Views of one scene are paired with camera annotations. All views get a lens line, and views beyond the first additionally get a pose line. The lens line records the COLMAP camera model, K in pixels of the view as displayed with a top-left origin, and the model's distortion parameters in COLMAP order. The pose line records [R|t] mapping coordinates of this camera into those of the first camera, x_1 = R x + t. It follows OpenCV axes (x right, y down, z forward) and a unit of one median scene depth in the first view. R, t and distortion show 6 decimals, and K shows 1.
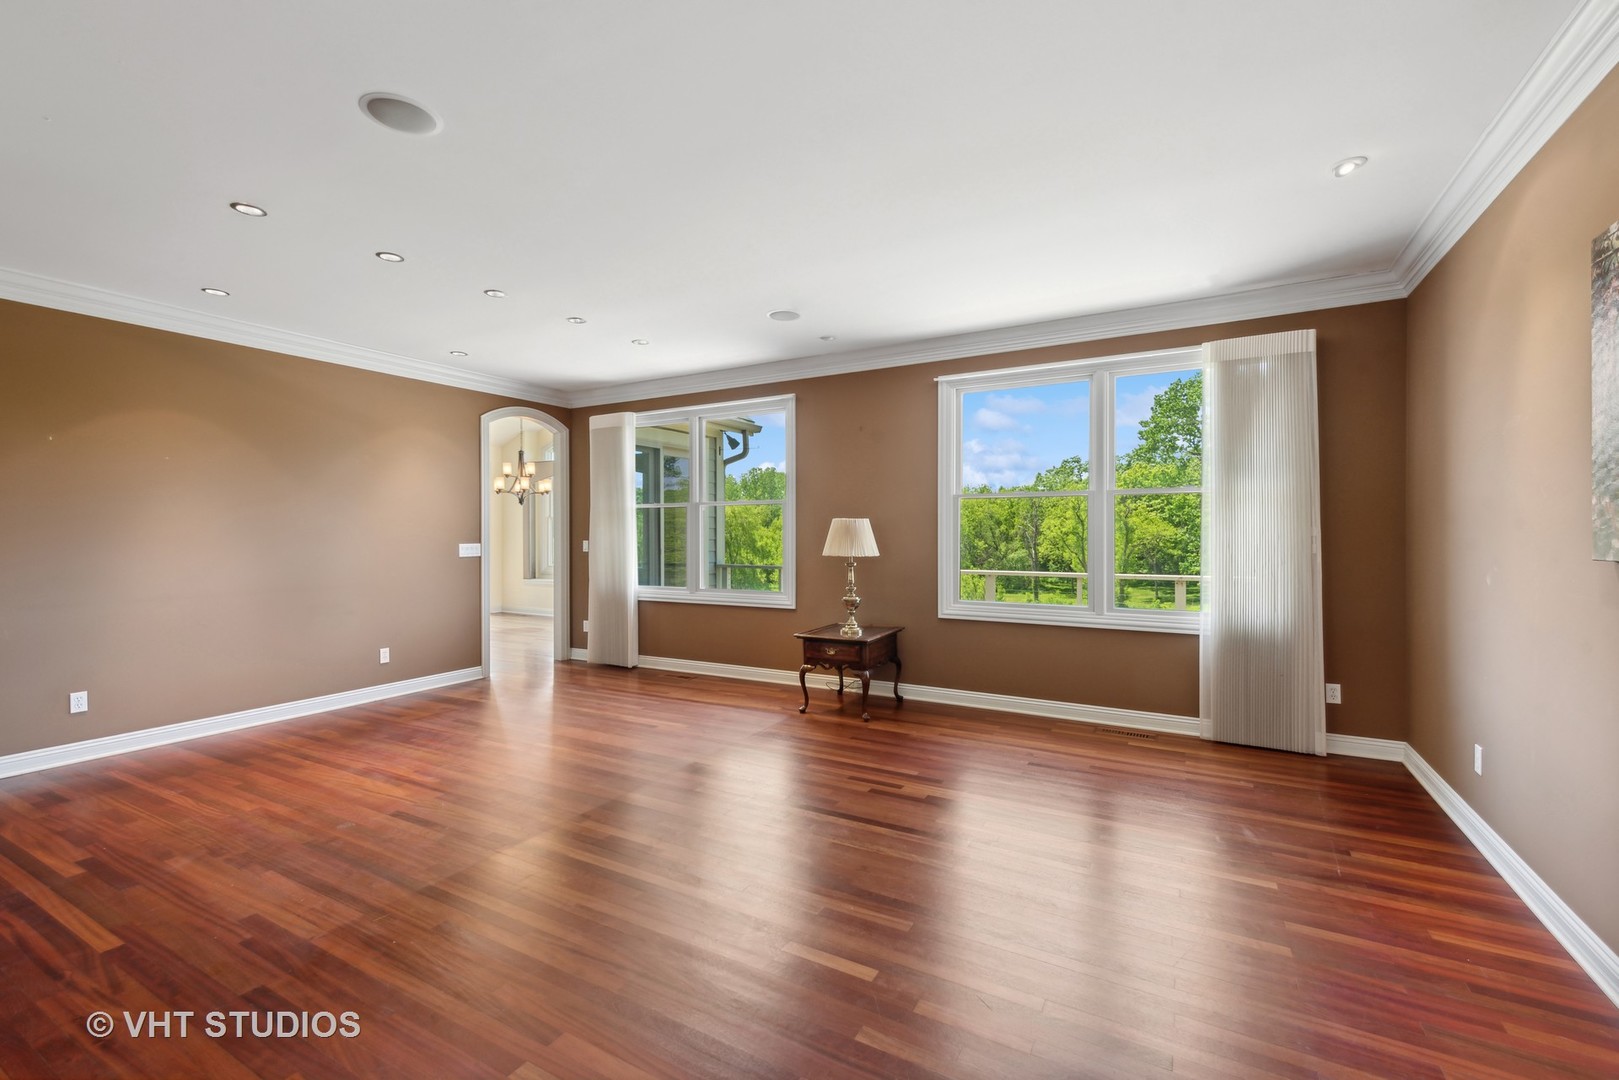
lens RADIAL K [[666.2, 0, 816.8], [0, 666.2, 529.0], [0, 0, 1]] dist [0.004370, 0.000390]
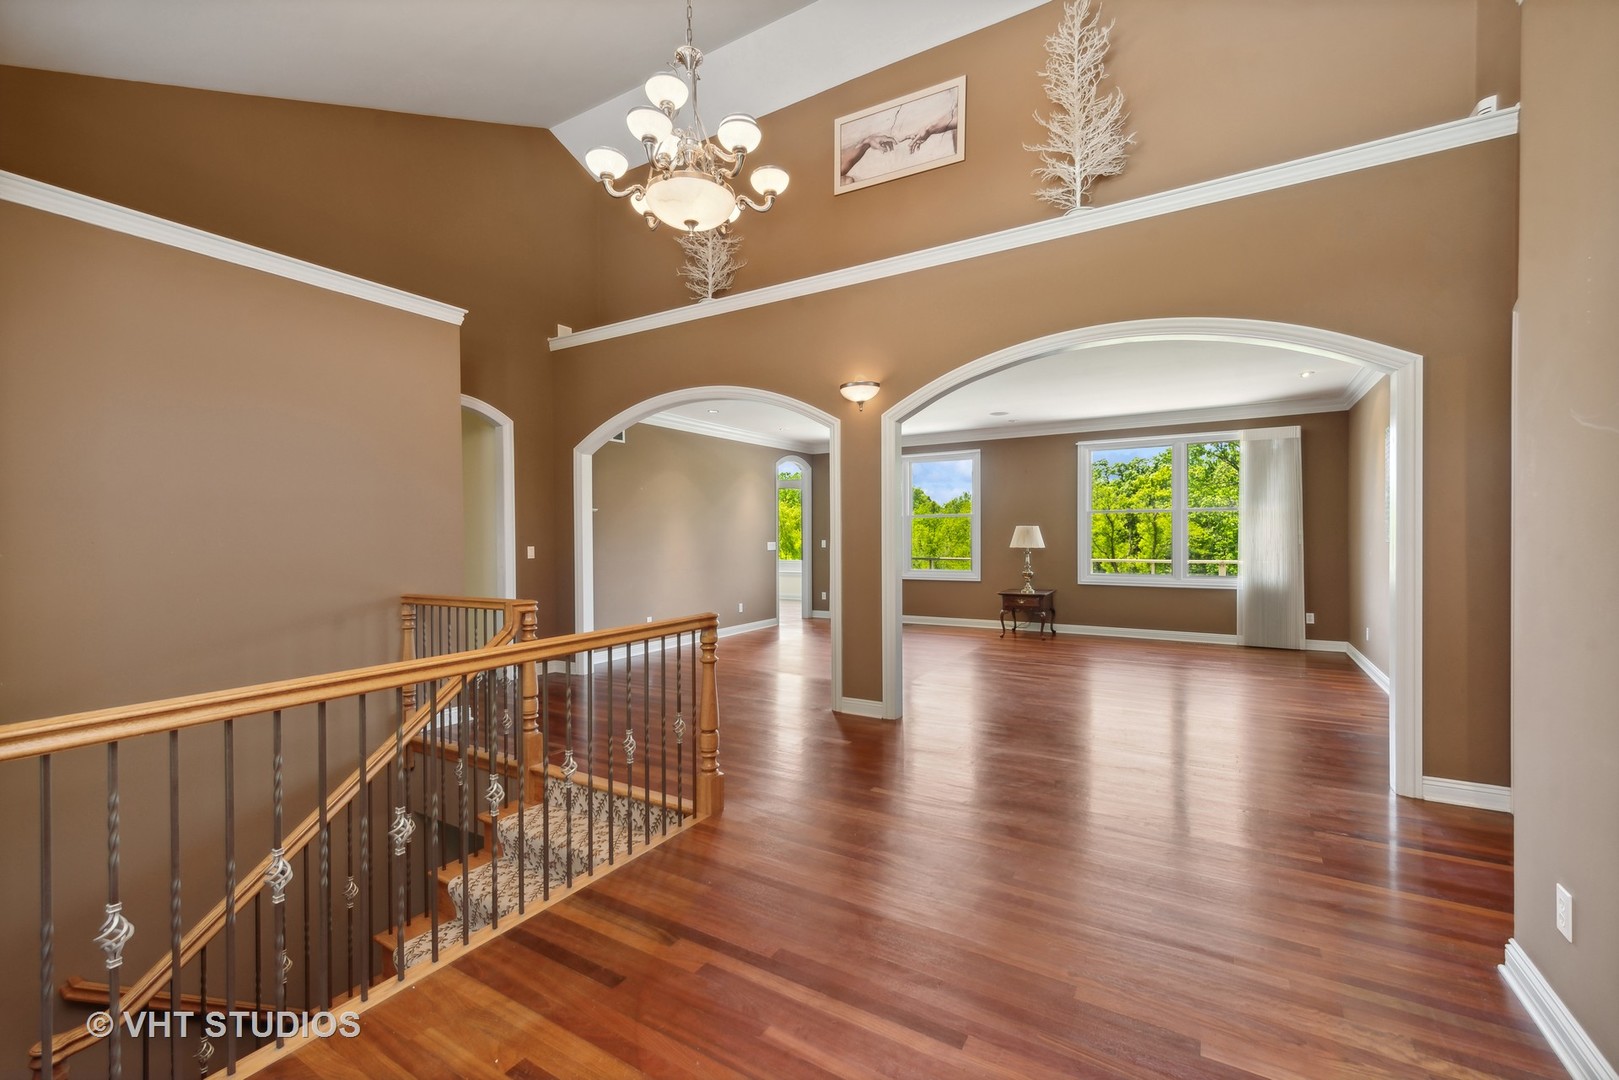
lens RADIAL K [[666.2, 0, 806.6], [0, 666.2, 537.2], [0, 0, 1]] dist [0.004370, 0.000390]
pose [[0.999239, -0.003893, -0.038818, -0.463543], [0.004269, 0.999945, 0.009628, -0.005559], [0.038778, -0.009786, 0.999200, -0.758169]]
